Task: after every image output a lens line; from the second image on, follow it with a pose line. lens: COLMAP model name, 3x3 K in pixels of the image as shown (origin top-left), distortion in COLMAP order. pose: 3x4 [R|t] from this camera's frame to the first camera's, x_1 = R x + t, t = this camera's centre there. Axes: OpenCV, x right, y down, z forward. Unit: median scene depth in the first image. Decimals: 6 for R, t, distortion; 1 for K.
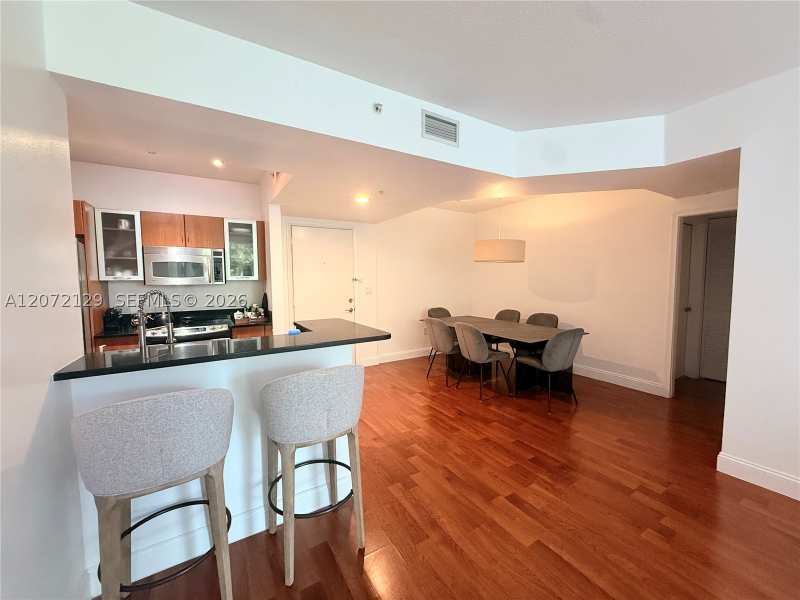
lens RADIAL K [[318.0, 0, 396.4], [0, 318.0, 299.9], [0, 0, 1]] dist [-0.001006, 0.000012]
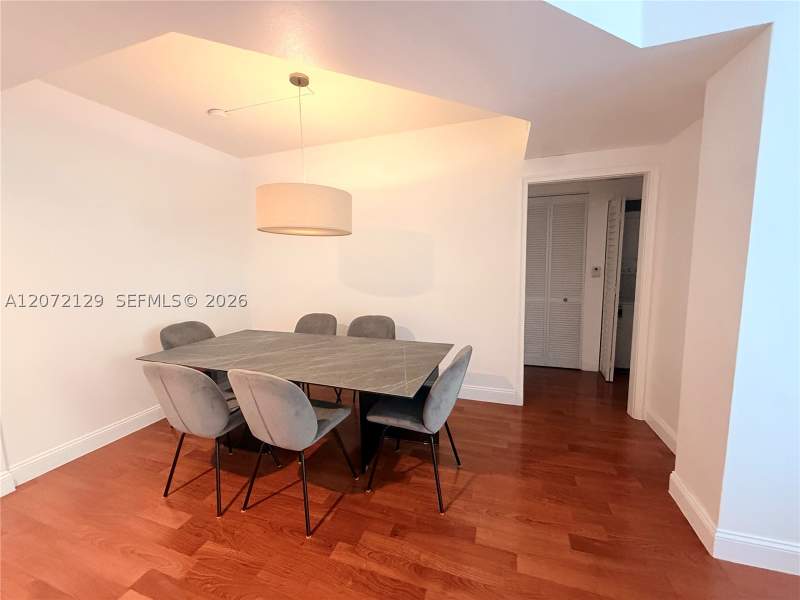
lens RADIAL K [[318.0, 0, 396.4], [0, 318.0, 299.9], [0, 0, 1]] dist [-0.001006, 0.000012]
pose [[0.758495, -0.080772, 0.646654, 0.086156], [0.061220, 0.996733, 0.052691, -0.028367], [-0.648797, -0.000377, 0.760961, 0.525478]]
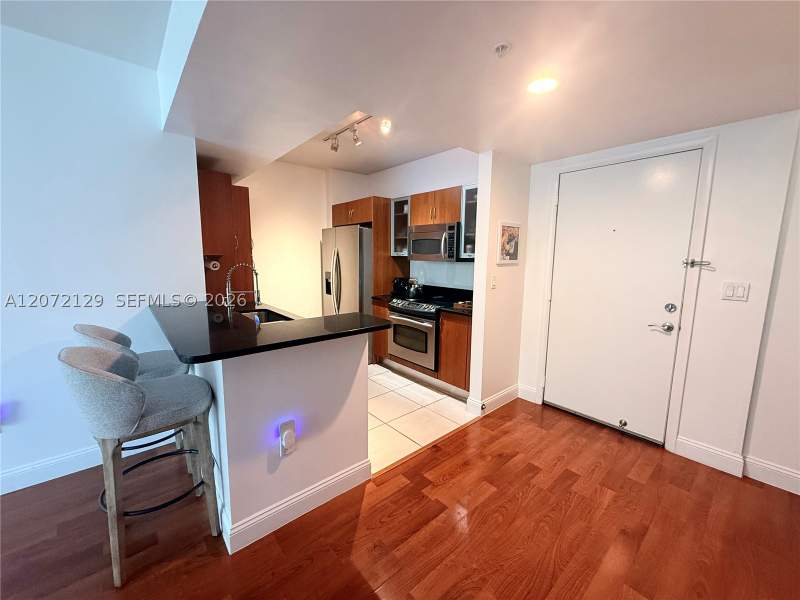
lens RADIAL K [[318.0, 0, 396.4], [0, 318.0, 299.9], [0, 0, 1]] dist [-0.001006, 0.000012]
pose [[0.172957, 0.148590, -0.973656, 0.296251], [-0.082250, 0.987281, 0.136059, -0.049099], [0.981489, 0.056551, 0.182979, 0.638037]]
